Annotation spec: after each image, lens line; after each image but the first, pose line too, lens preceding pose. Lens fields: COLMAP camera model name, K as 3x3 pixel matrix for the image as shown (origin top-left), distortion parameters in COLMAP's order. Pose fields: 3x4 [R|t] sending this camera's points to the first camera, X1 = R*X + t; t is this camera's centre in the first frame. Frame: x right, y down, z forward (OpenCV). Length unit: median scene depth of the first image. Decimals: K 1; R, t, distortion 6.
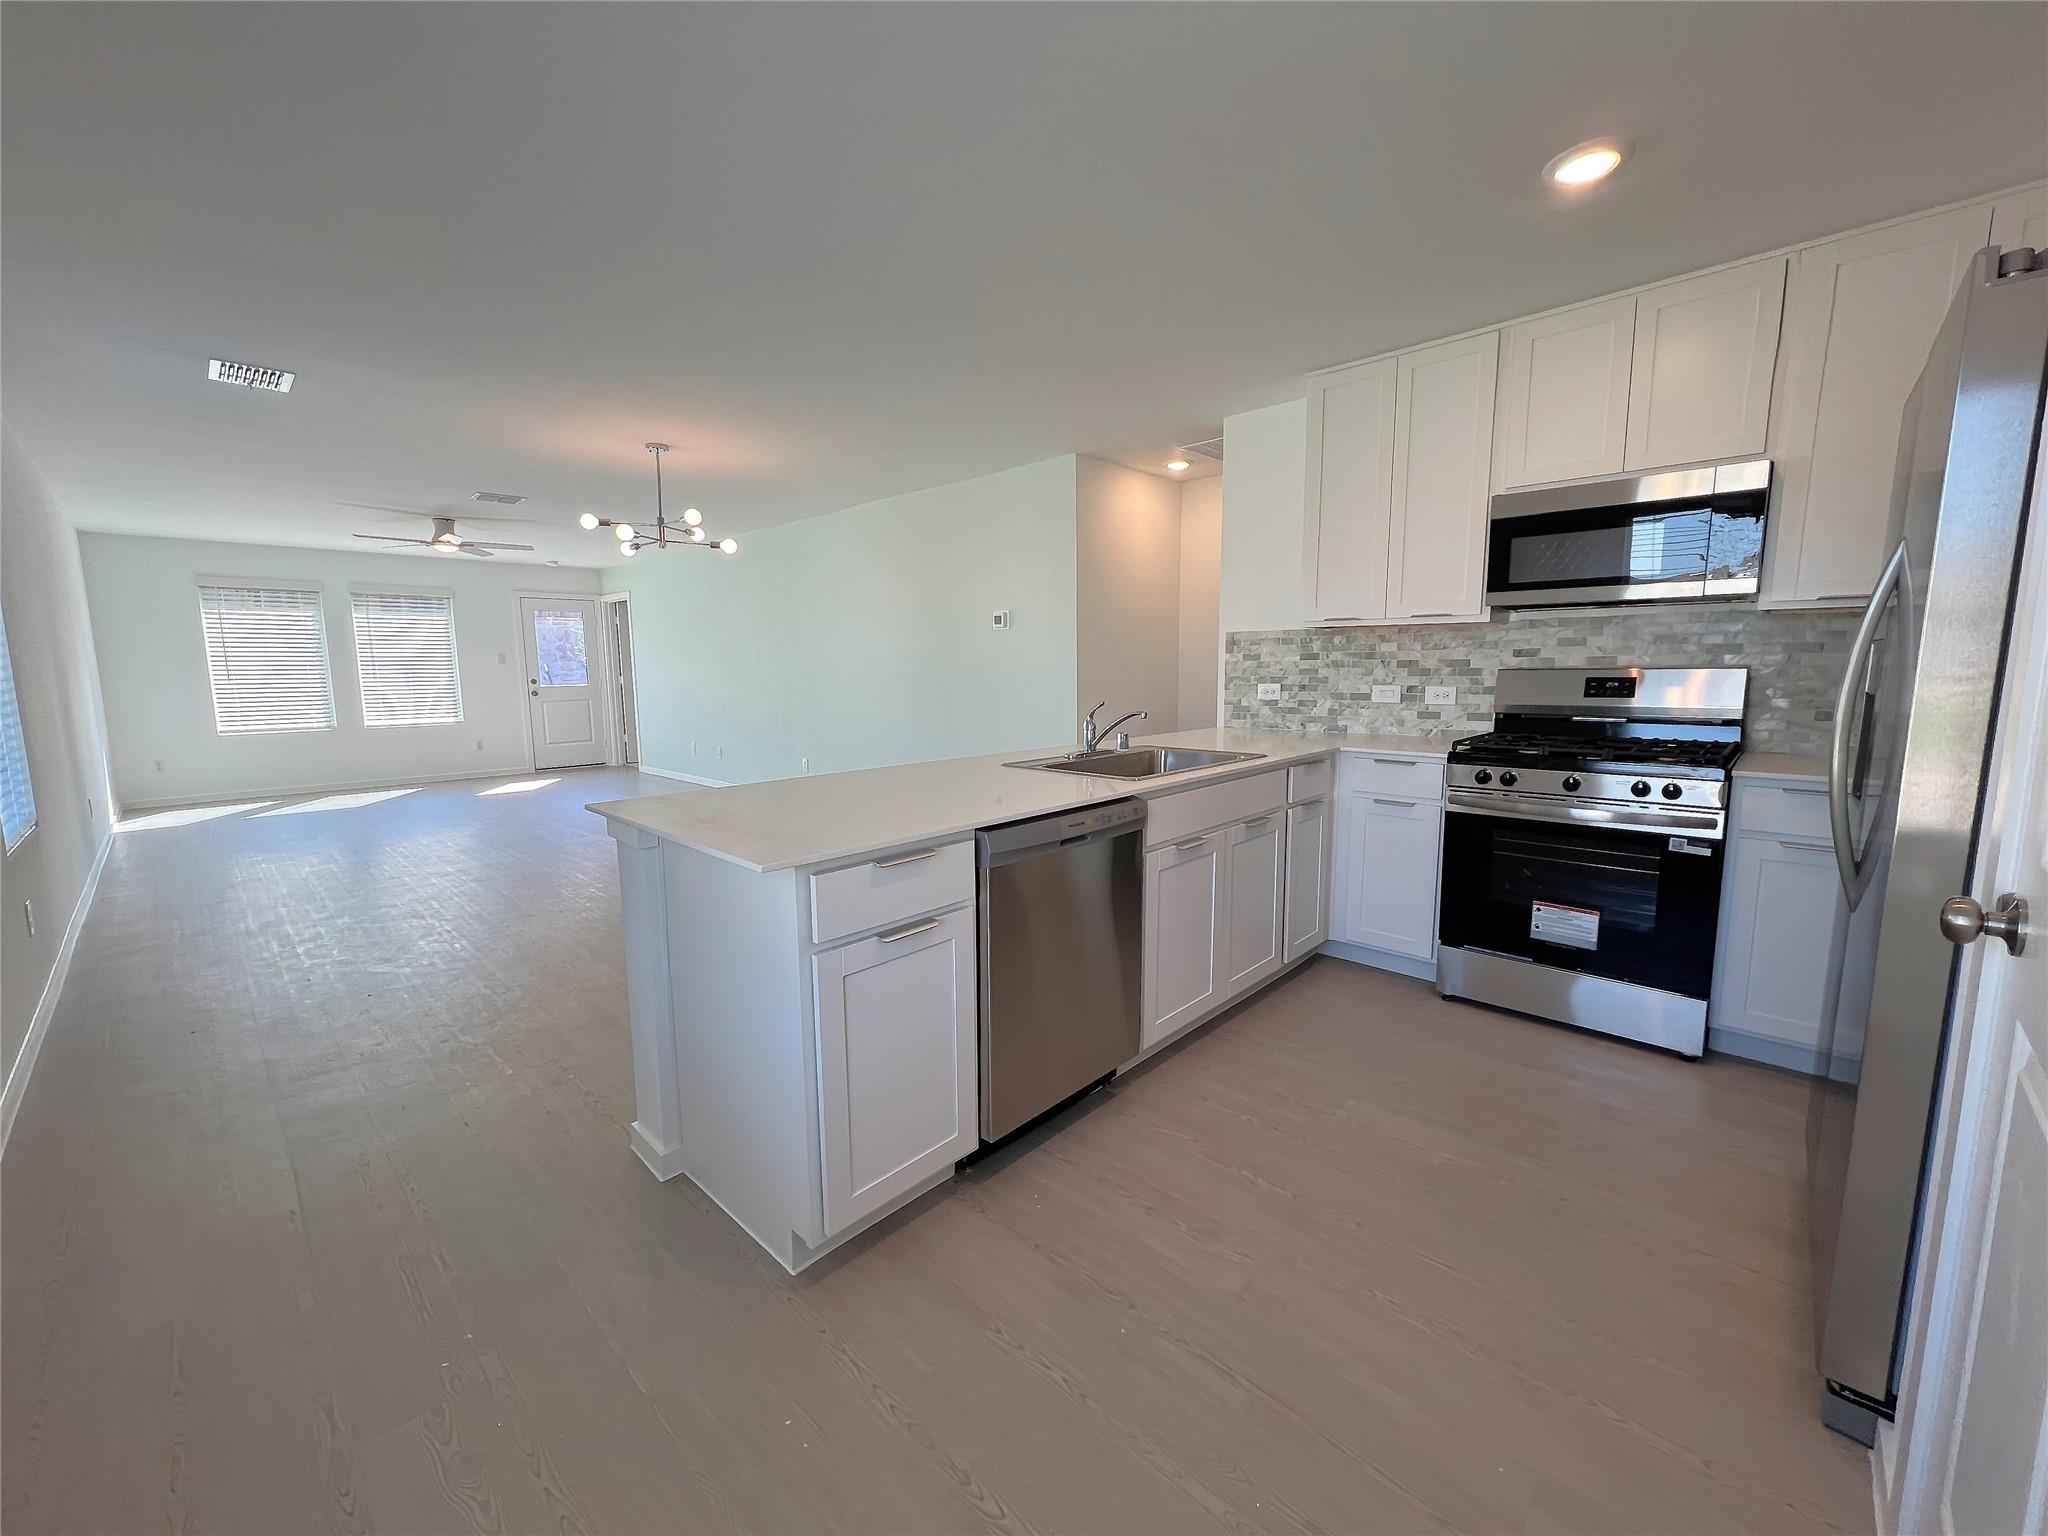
lens RADIAL K [[808.0, 0, 1019.7], [0, 808.0, 772.6], [0, 0, 1]] dist [0.003341, 0.000522]
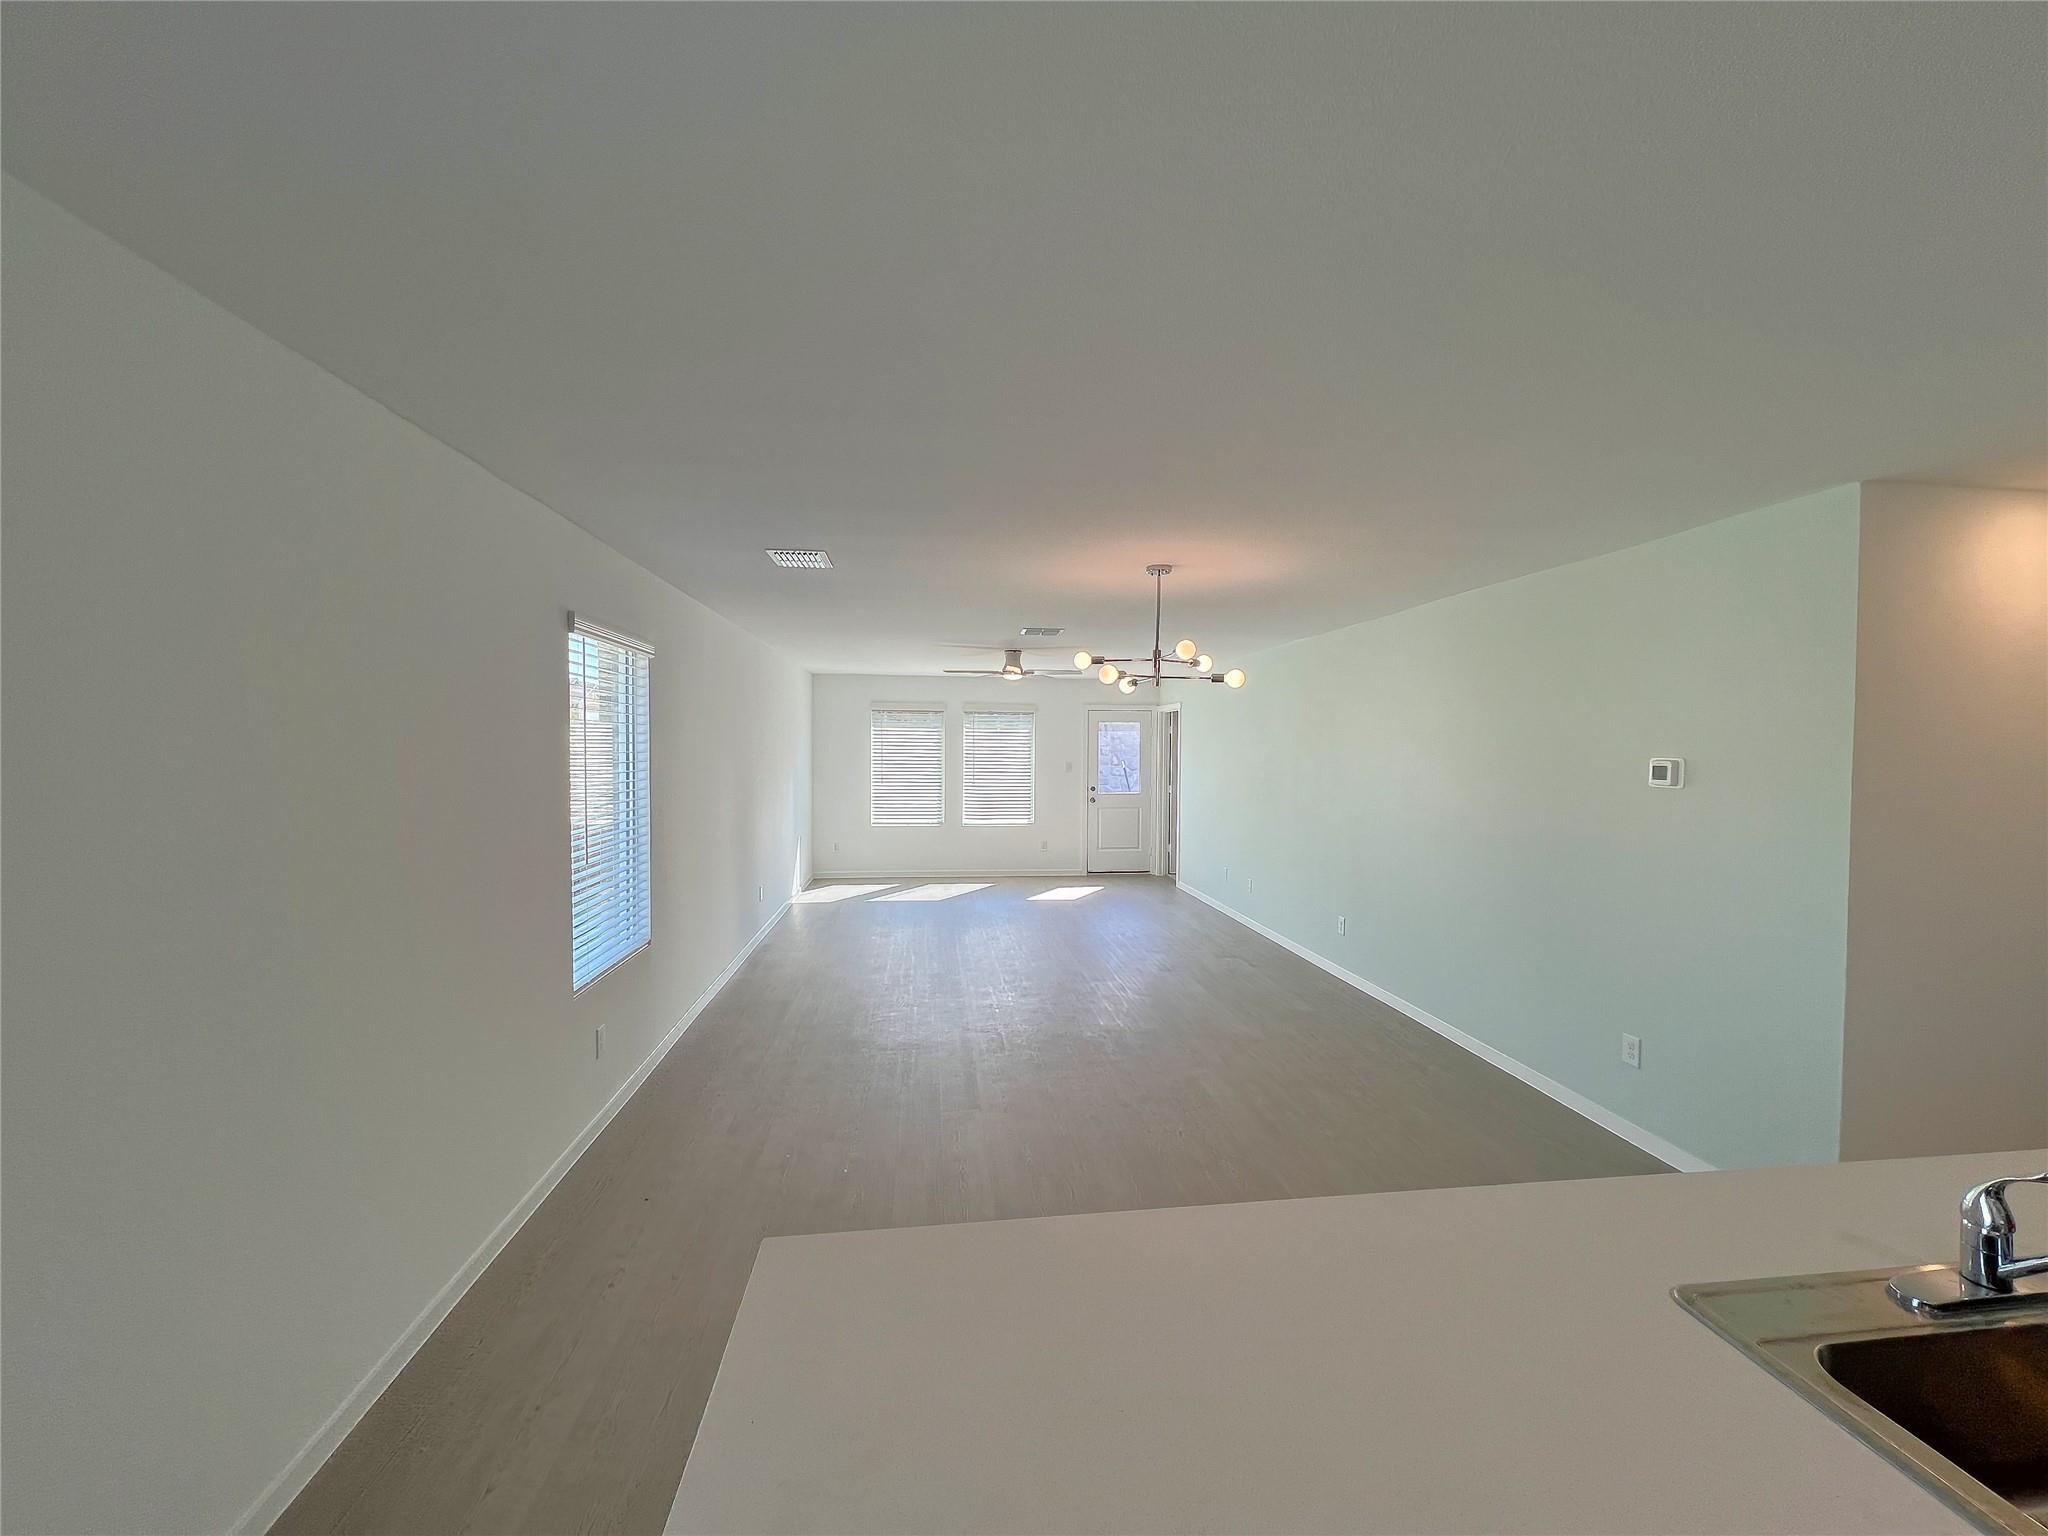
lens RADIAL K [[808.0, 0, 1037.1], [0, 808.0, 765.0], [0, 0, 1]] dist [0.003341, 0.000522]
pose [[0.782703, 0.031289, -0.621608, -0.010767], [-0.097660, 0.992538, -0.073010, -0.073478], [0.614685, 0.117852, 0.779919, 0.168950]]
